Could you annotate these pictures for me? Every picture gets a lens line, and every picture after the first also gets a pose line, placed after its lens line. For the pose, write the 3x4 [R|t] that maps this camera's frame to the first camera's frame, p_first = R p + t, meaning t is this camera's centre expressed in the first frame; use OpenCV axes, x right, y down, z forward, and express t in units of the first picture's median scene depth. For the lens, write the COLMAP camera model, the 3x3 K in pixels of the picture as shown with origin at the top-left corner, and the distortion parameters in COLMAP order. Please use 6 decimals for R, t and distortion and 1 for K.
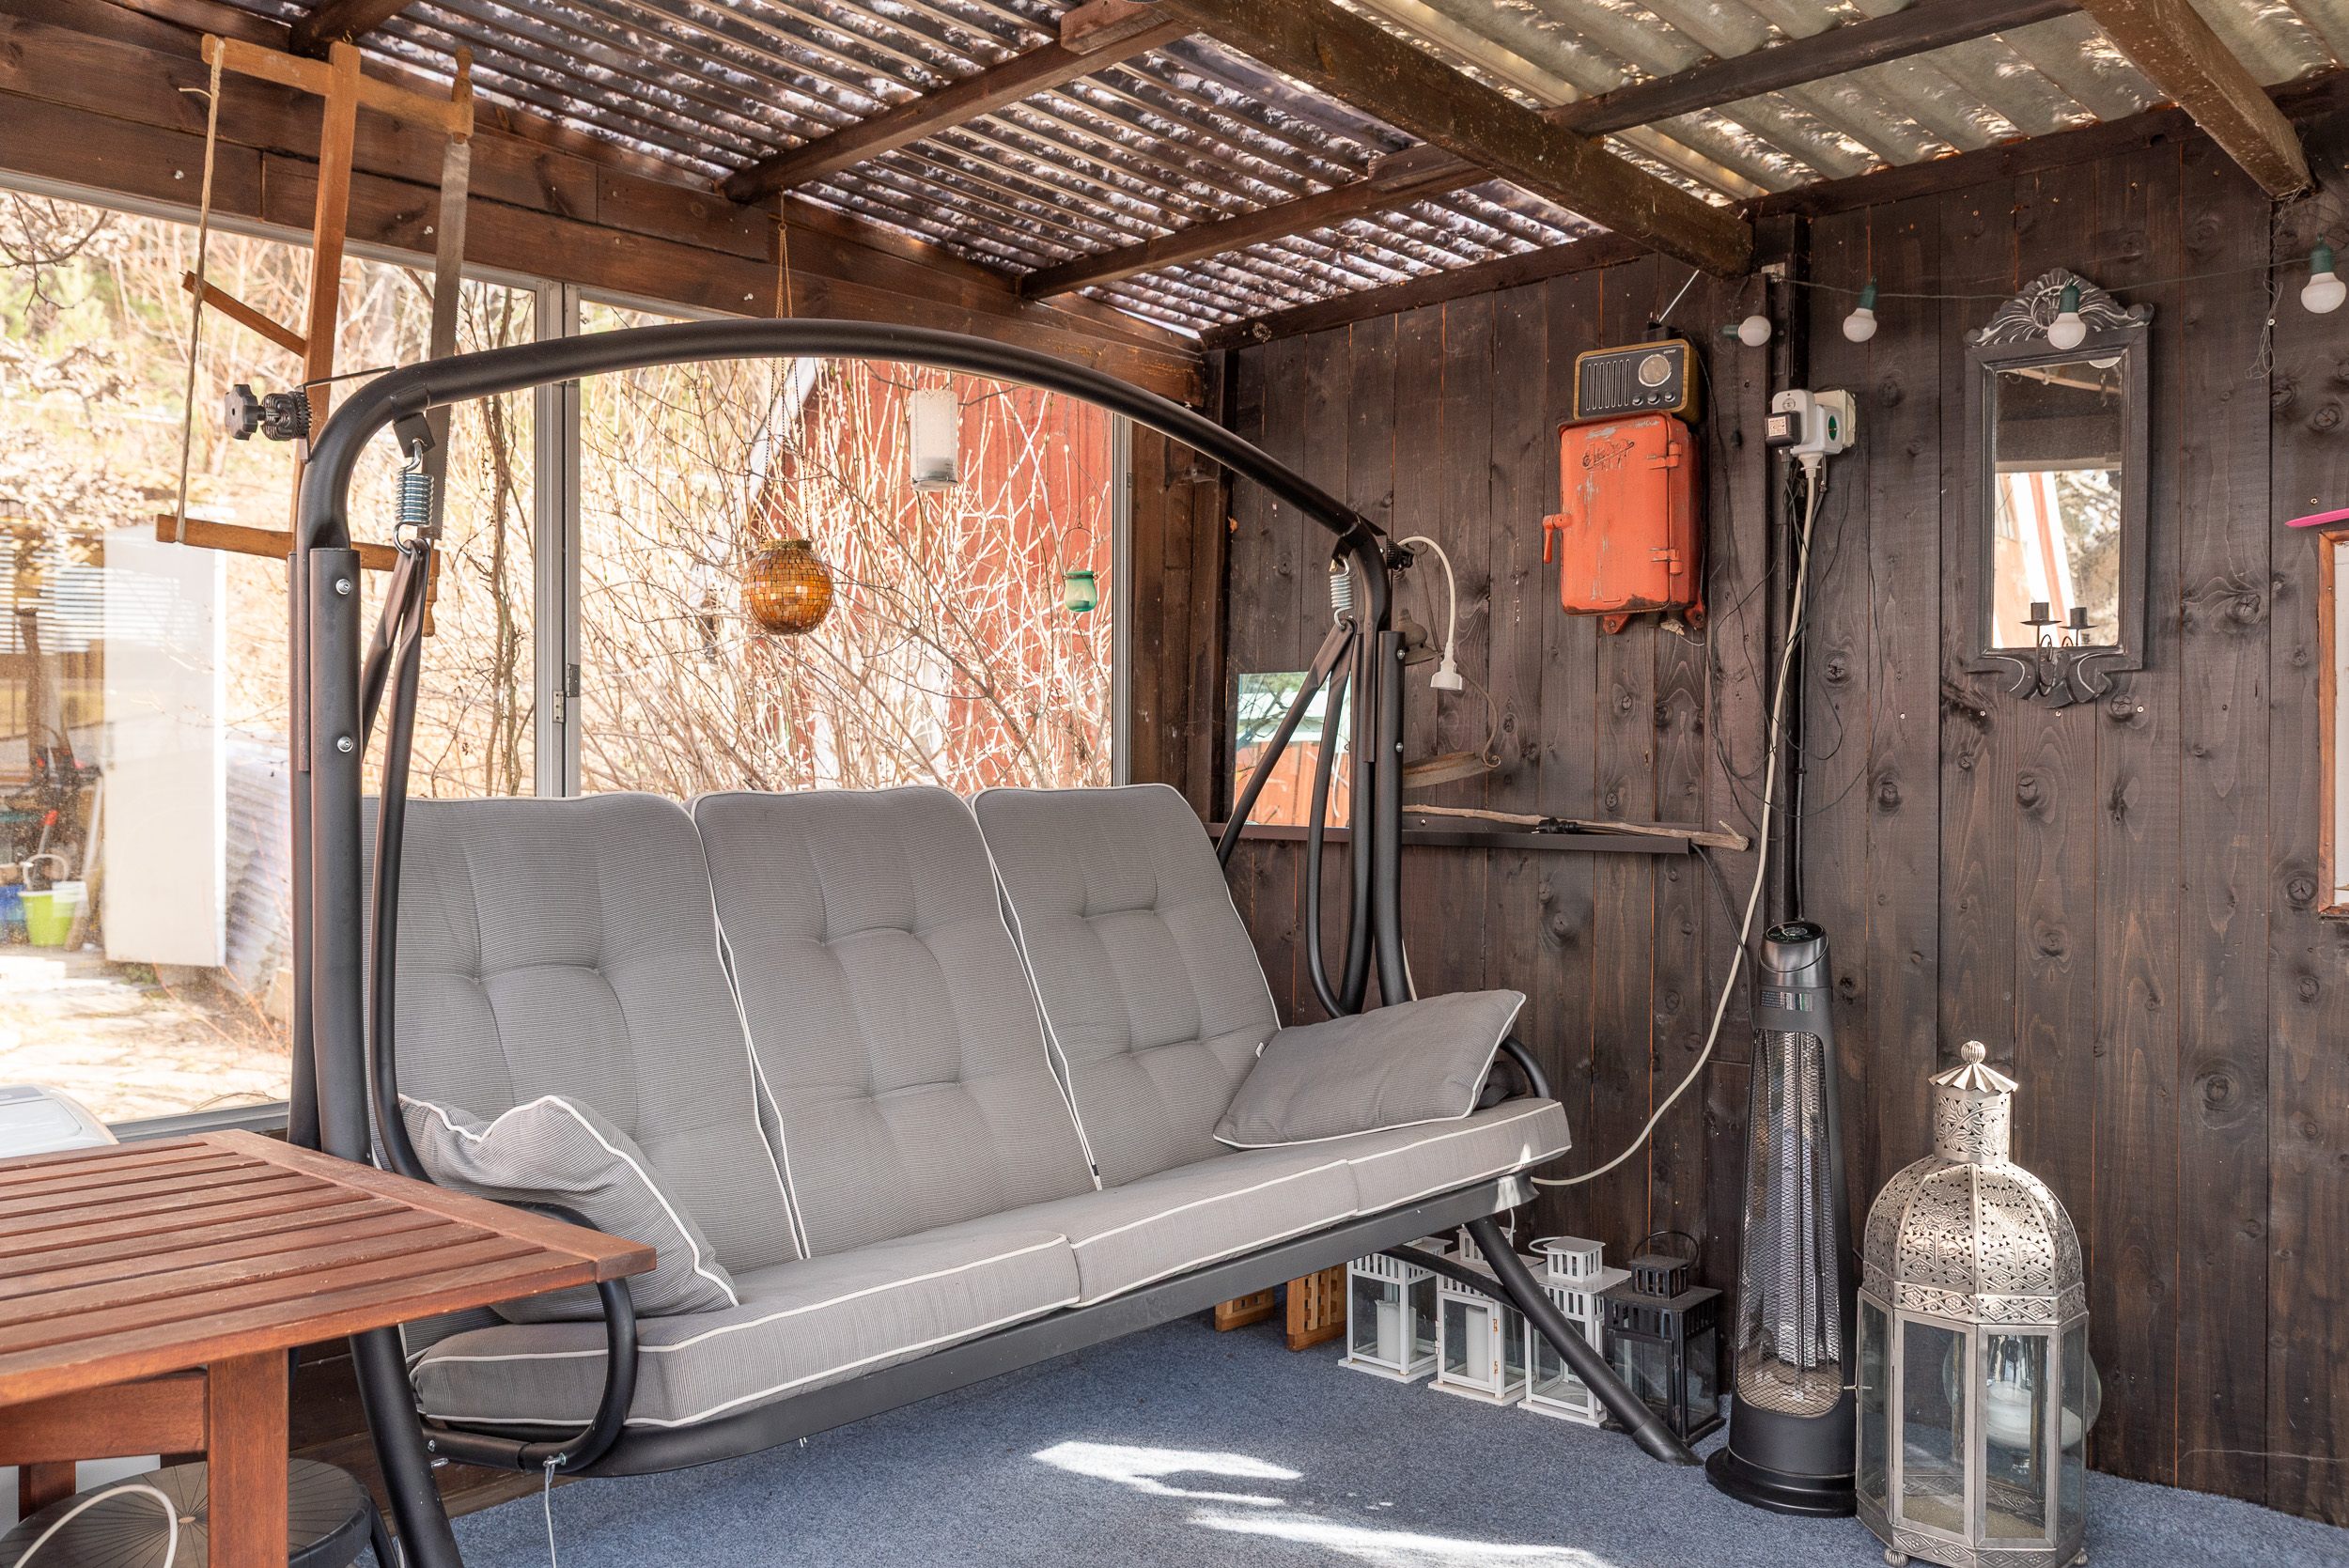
lens RADIAL K [[1896.6, 0, 1174.5], [0, 1896.6, 784.0], [0, 0, 1]] dist [-0.061098, 0.000360]
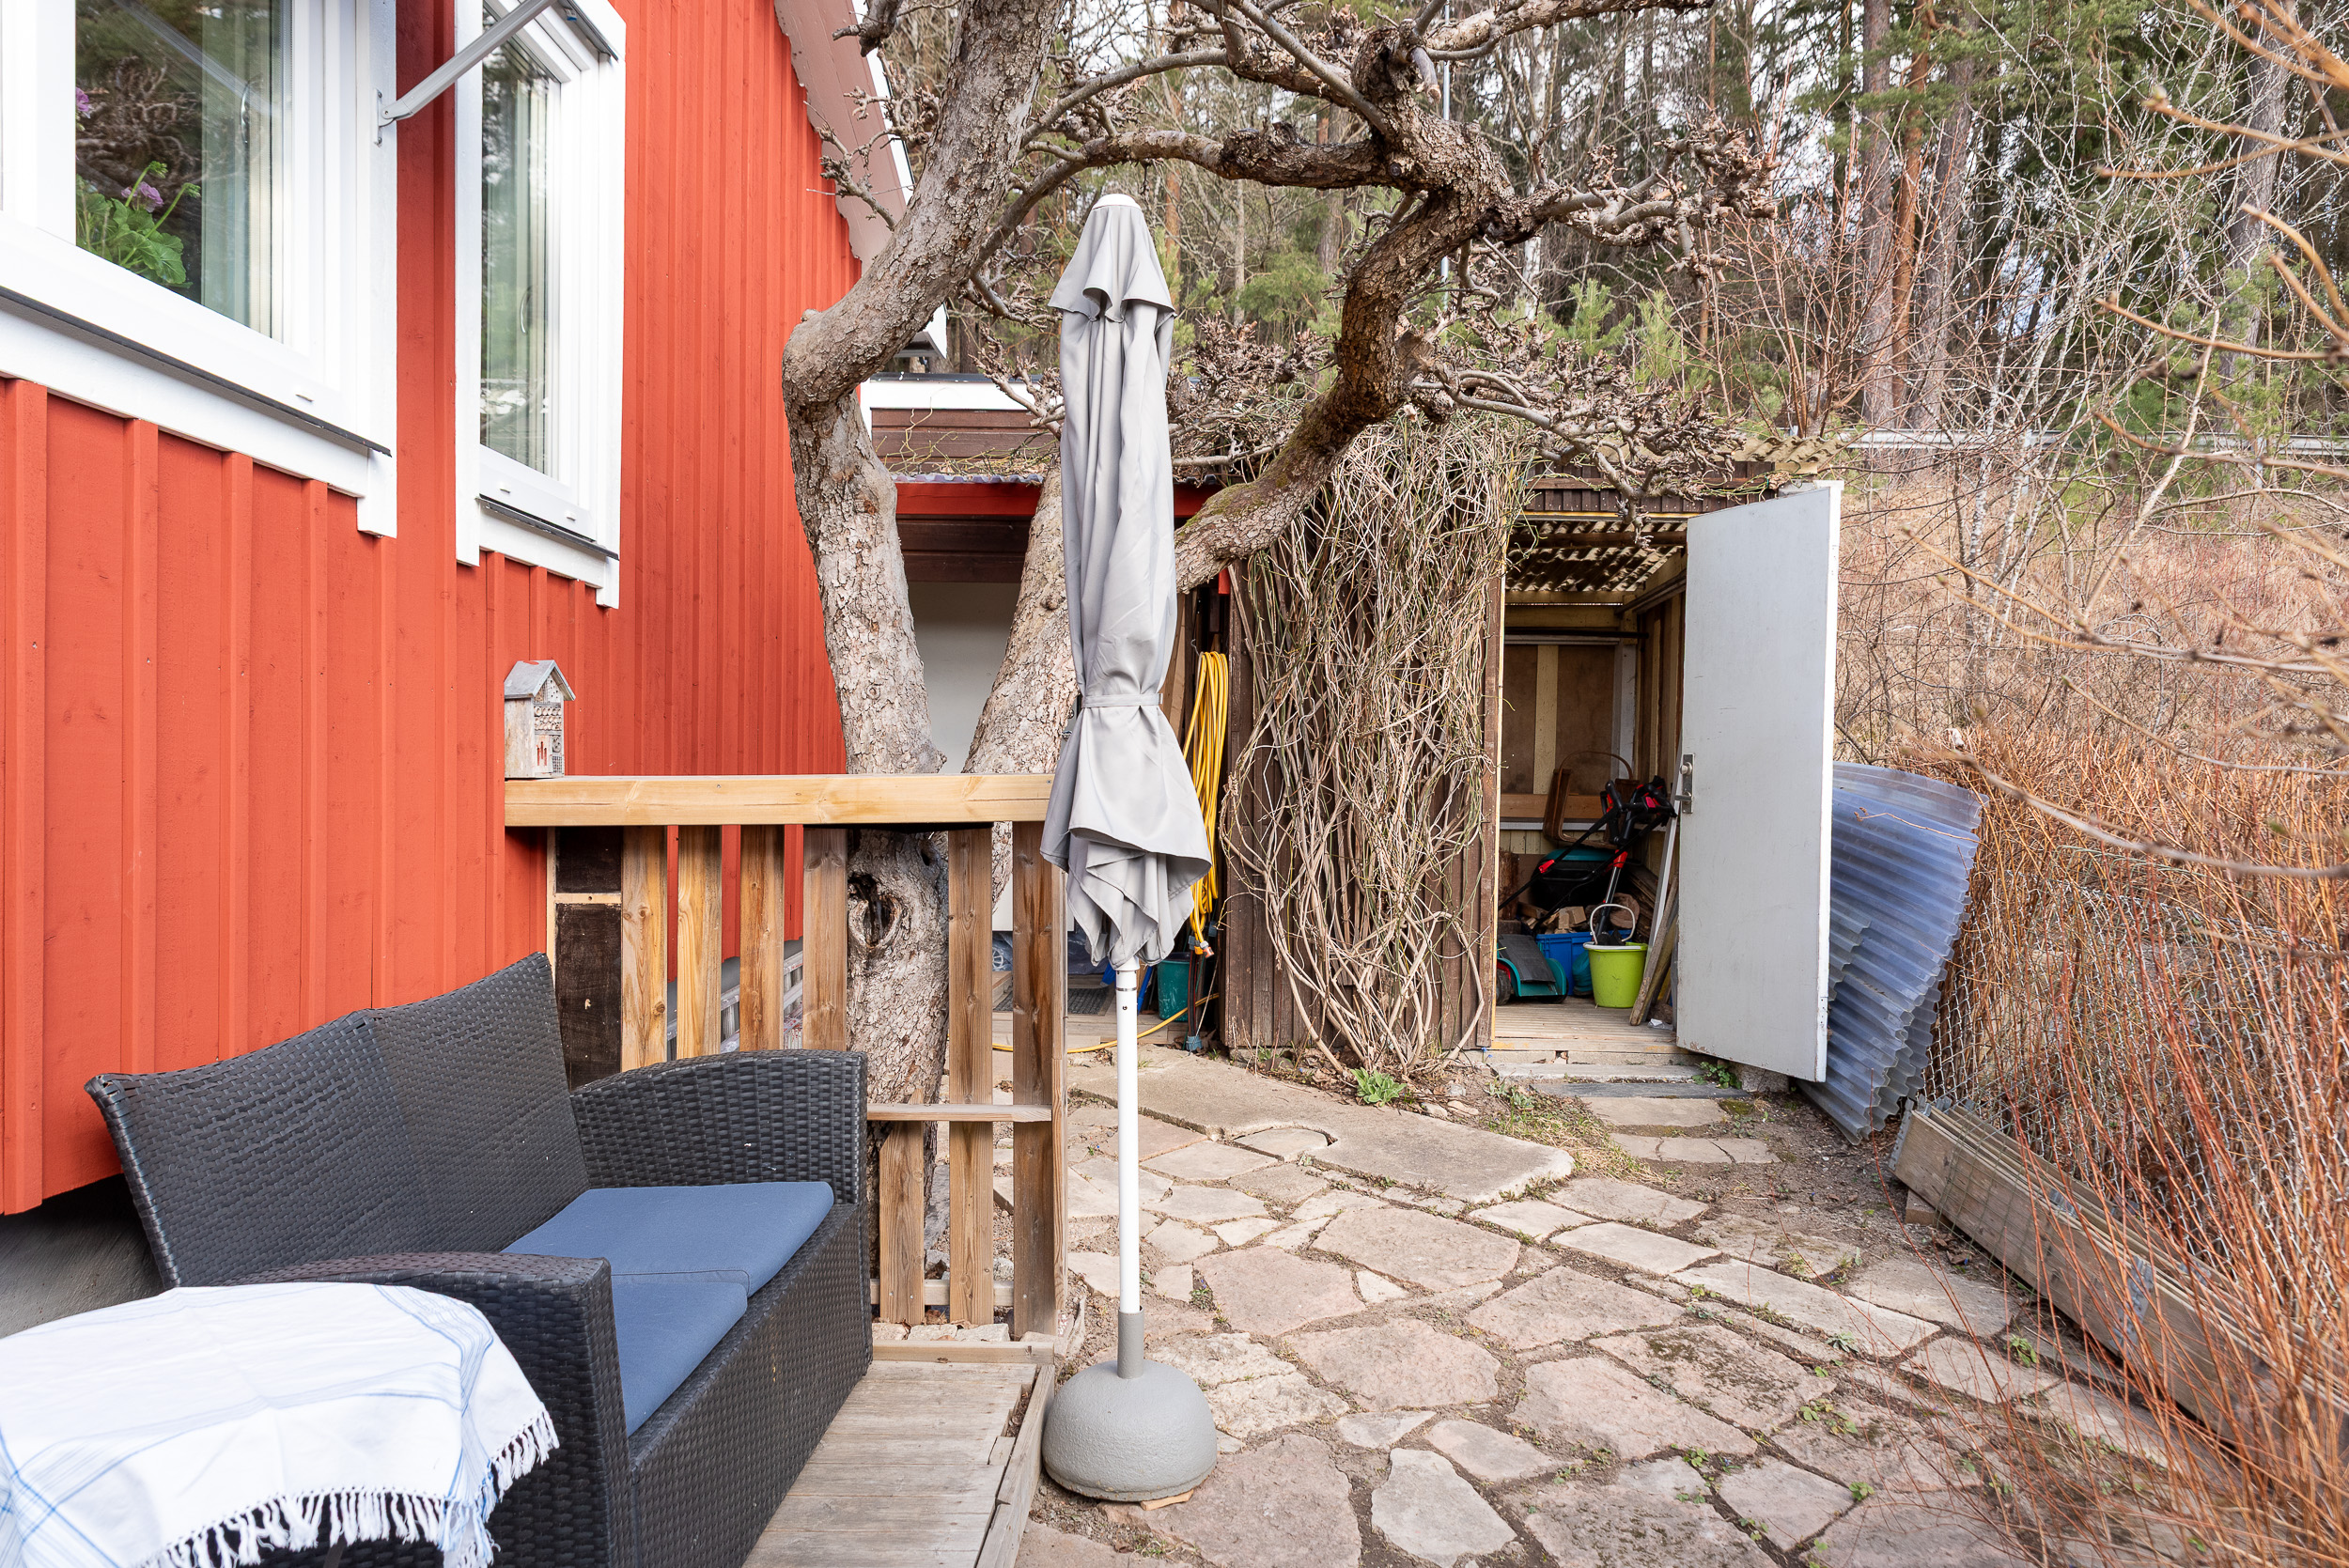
lens RADIAL K [[1667.9, 0, 1174.5], [0, 1667.9, 784.0], [0, 0, 1]] dist [0.006034, 0.001179]
pose [[0.689603, 0.022718, -0.723831, -0.194422], [-0.026919, 0.999621, 0.005728, -0.018196], [0.723687, 0.015535, 0.689953, 0.324857]]
